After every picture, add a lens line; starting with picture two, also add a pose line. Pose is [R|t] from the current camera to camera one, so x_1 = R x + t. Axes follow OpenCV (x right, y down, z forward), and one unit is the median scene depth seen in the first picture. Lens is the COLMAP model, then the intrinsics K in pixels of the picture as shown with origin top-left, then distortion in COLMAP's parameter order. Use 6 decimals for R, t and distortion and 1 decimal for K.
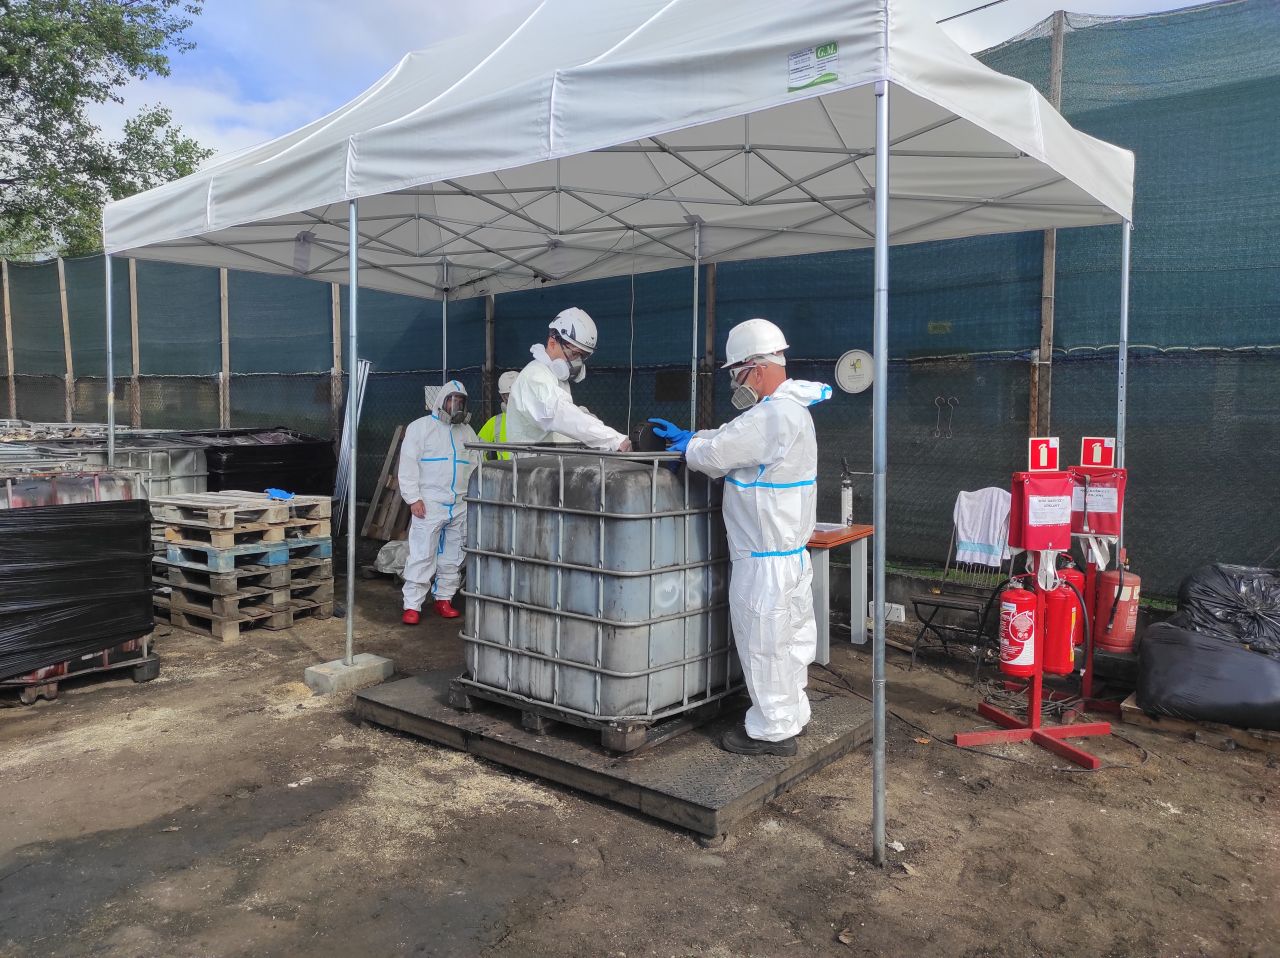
lens RADIAL K [[945.0, 0, 635.3], [0, 945.0, 472.6], [0, 0, 1]] dist [0.058464, -0.039104]
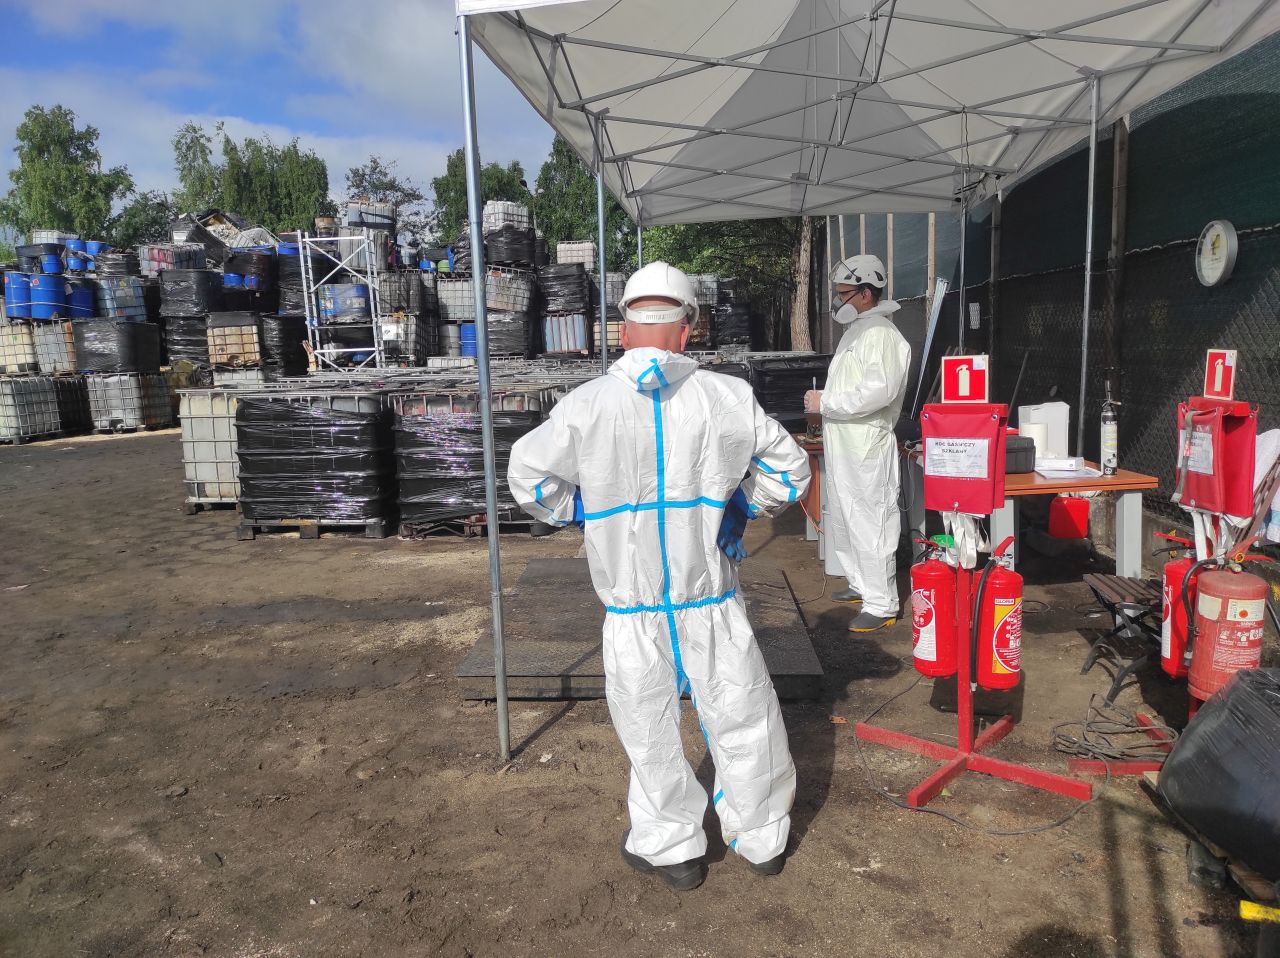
lens RADIAL K [[945.0, 0, 637.6], [0, 945.0, 479.0], [0, 0, 1]] dist [0.058464, -0.039104]
pose [[0.557741, 0.087059, -0.825436, 0.992934], [-0.010618, 0.995151, 0.097784, -0.013496], [0.829947, -0.045774, 0.555961, 0.443256]]
